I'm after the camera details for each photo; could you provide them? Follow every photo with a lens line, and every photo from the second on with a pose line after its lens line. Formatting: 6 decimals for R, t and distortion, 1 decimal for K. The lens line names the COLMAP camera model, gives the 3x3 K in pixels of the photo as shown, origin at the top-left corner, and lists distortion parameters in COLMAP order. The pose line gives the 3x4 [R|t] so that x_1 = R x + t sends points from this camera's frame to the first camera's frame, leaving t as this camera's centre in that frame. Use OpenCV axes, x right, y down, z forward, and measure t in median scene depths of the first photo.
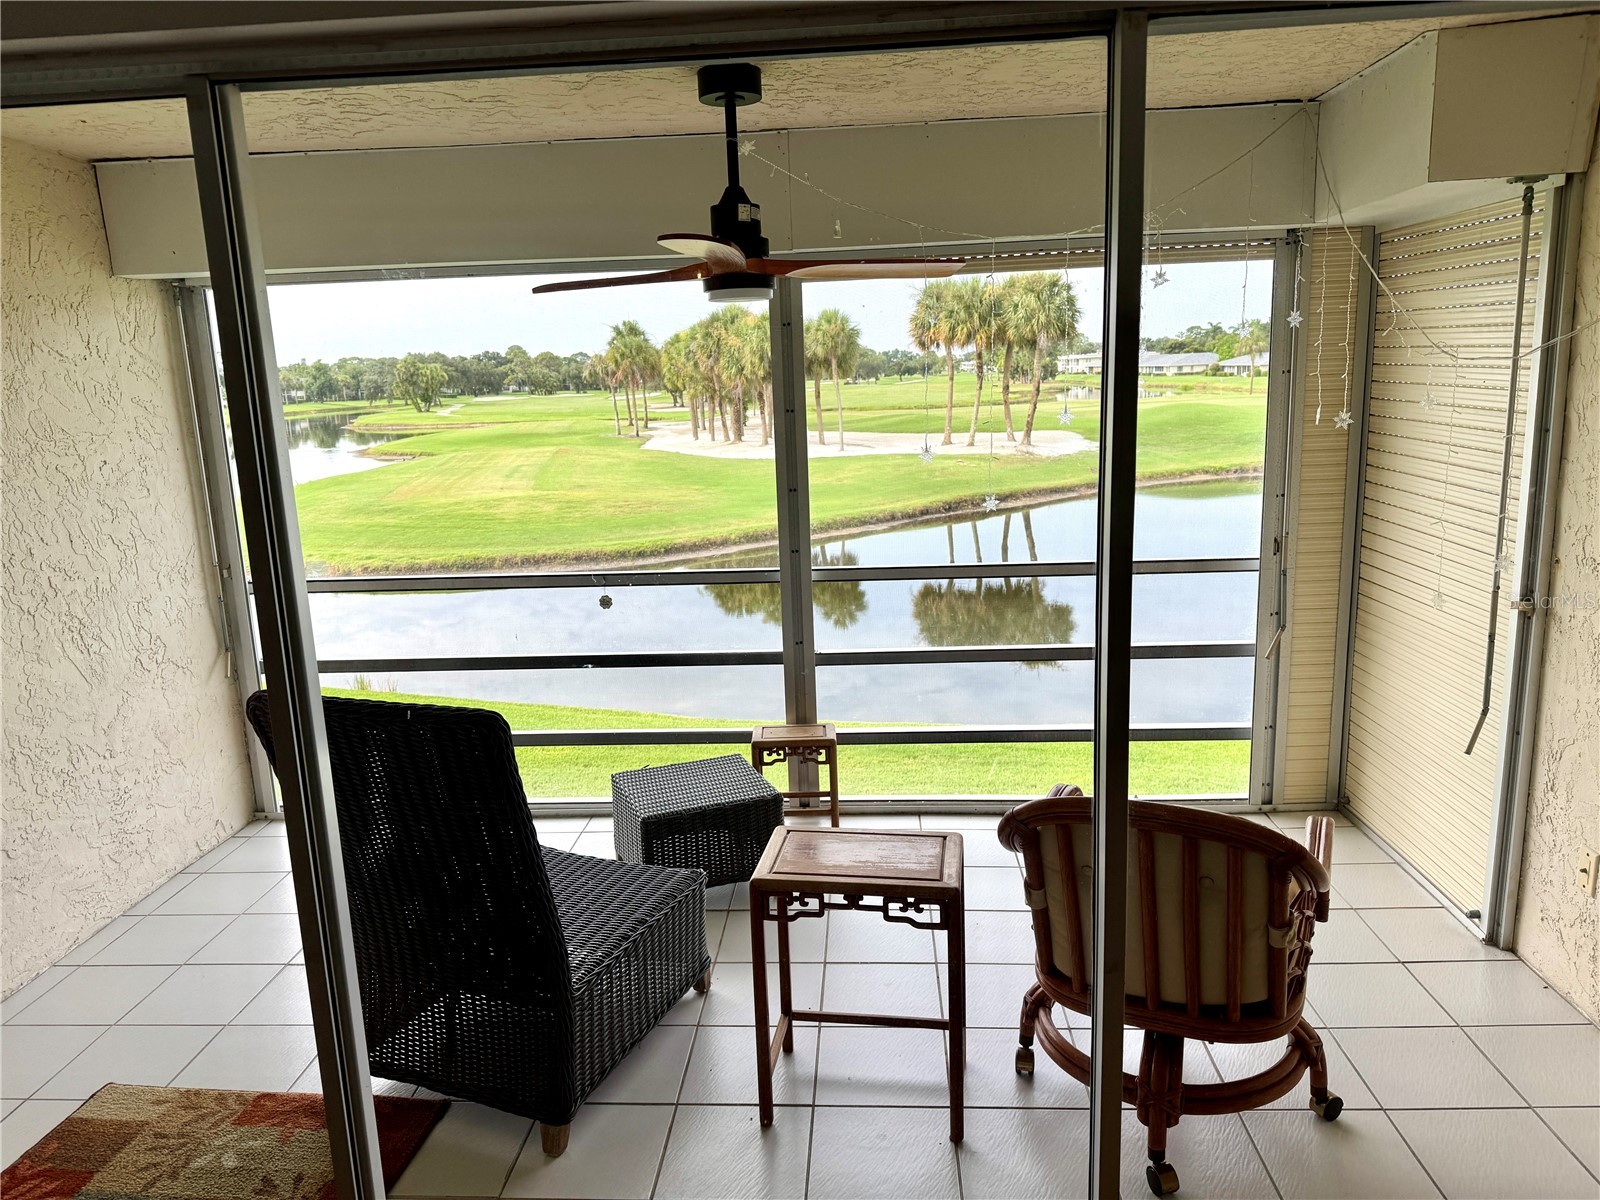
lens RADIAL K [[1122.1, 0, 787.7], [0, 1122.1, 607.3], [0, 0, 1]] dist [0.075171, -0.057243]
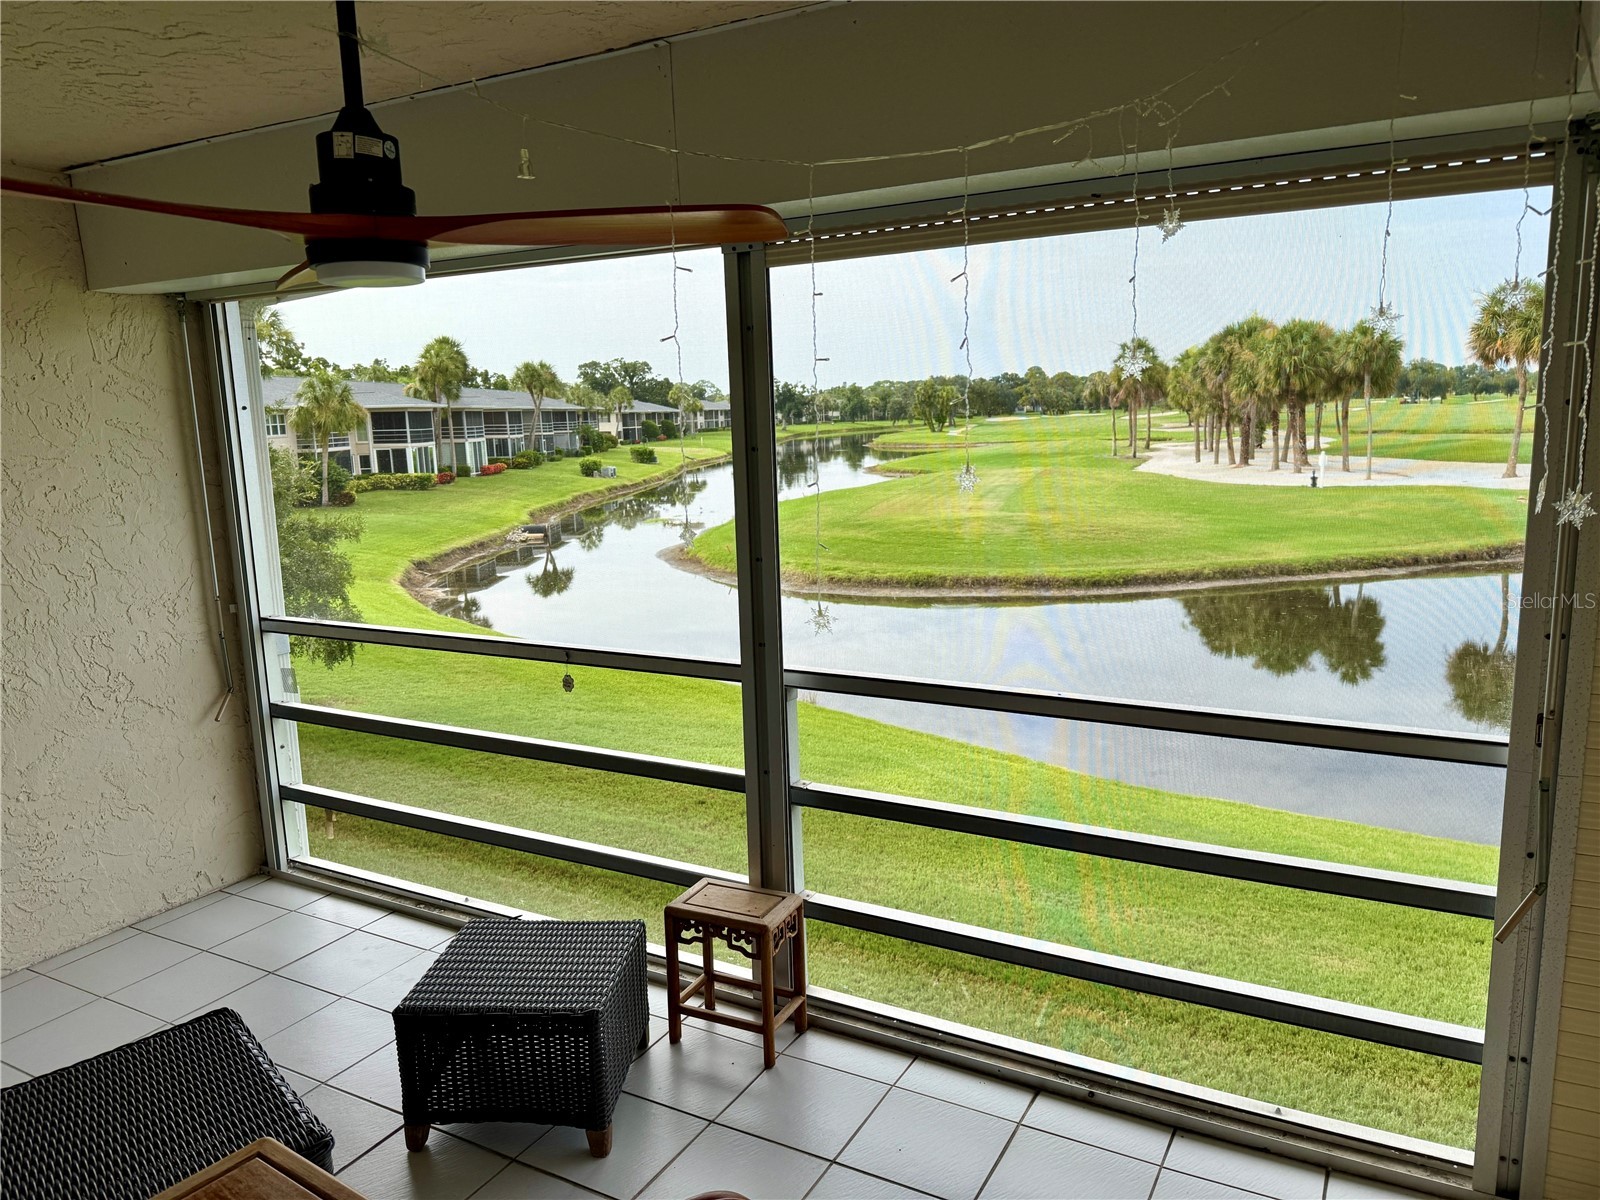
lens RADIAL K [[1122.1, 0, 783.1], [0, 1122.1, 613.0], [0, 0, 1]] dist [0.075171, -0.057243]
pose [[0.905012, 0.083922, -0.417025, 0.022405], [-0.088886, 0.996013, 0.007540, -0.005403], [0.415996, 0.030244, 0.908864, 0.025201]]
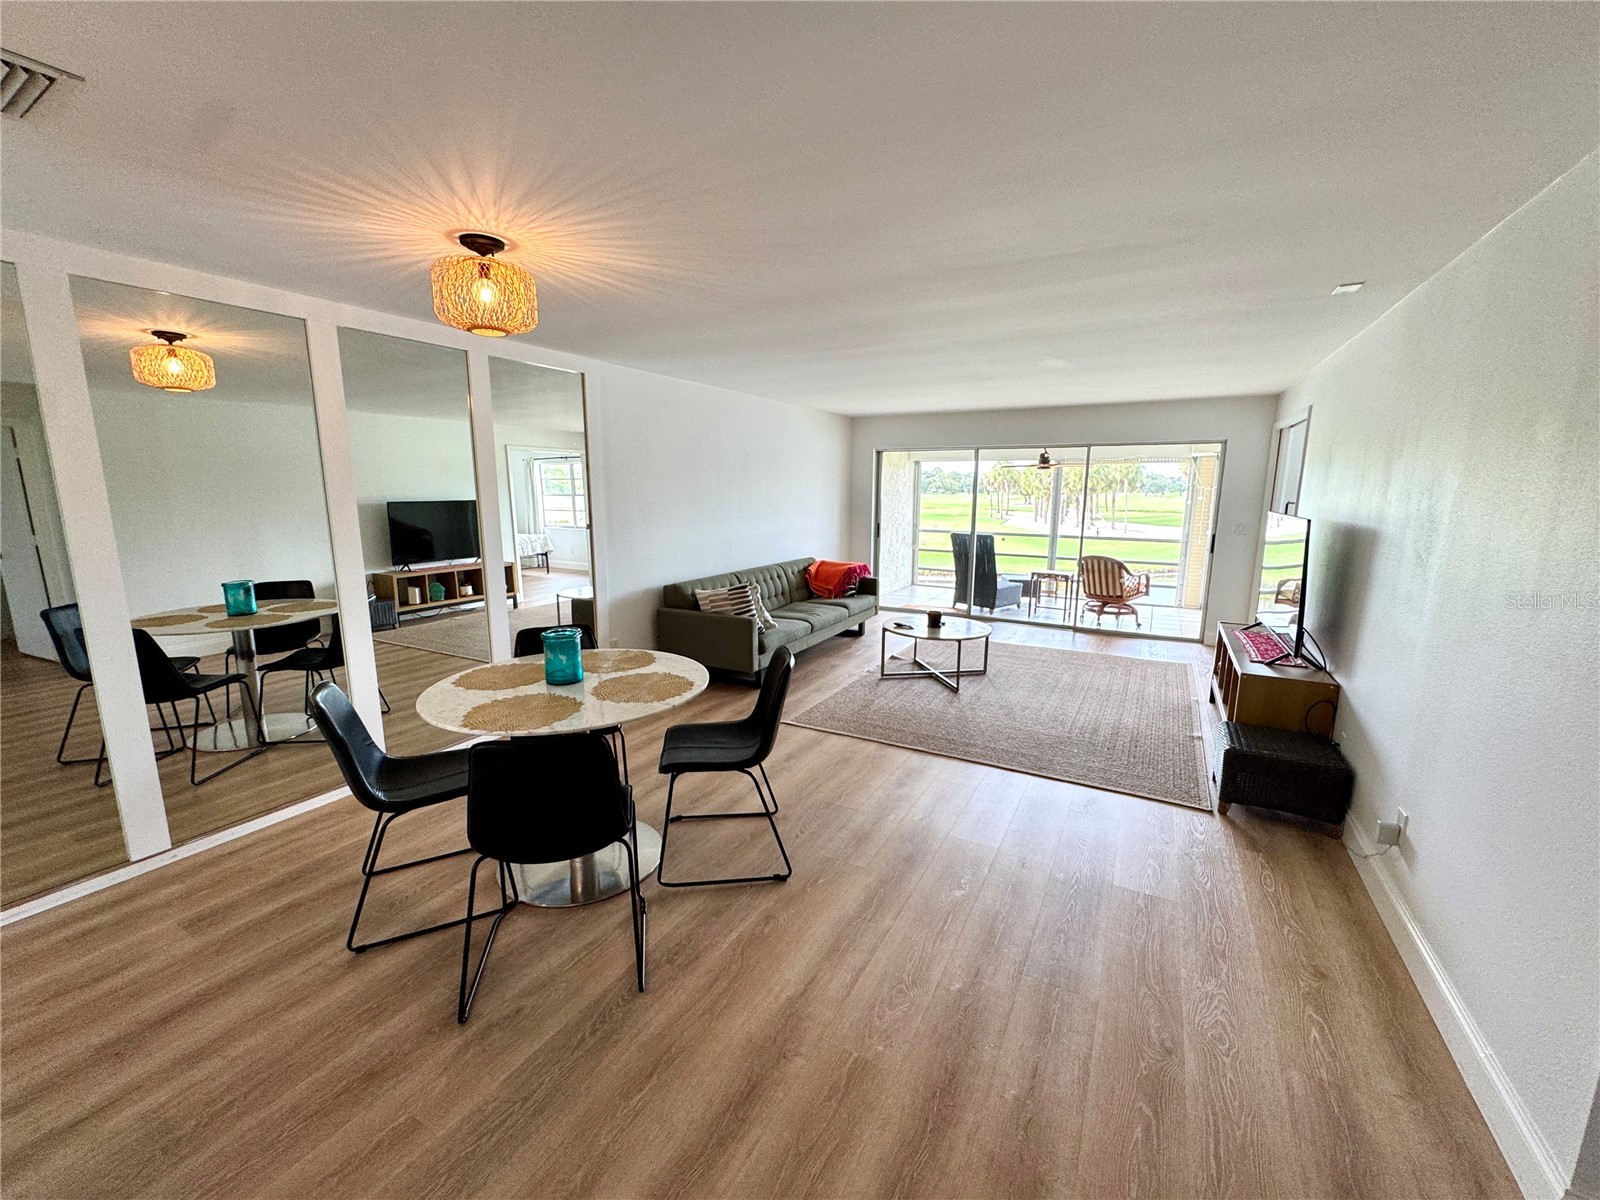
lens RADIAL K [[637.7, 0, 790.8], [0, 637.7, 609.7], [0, 0, 1]] dist [-0.011504, -0.000146]
pose [[0.900775, 0.117087, -0.418204, 0.011811], [-0.119562, 0.992618, 0.020381, 0.026360], [0.417503, 0.031642, 0.908124, -0.141680]]
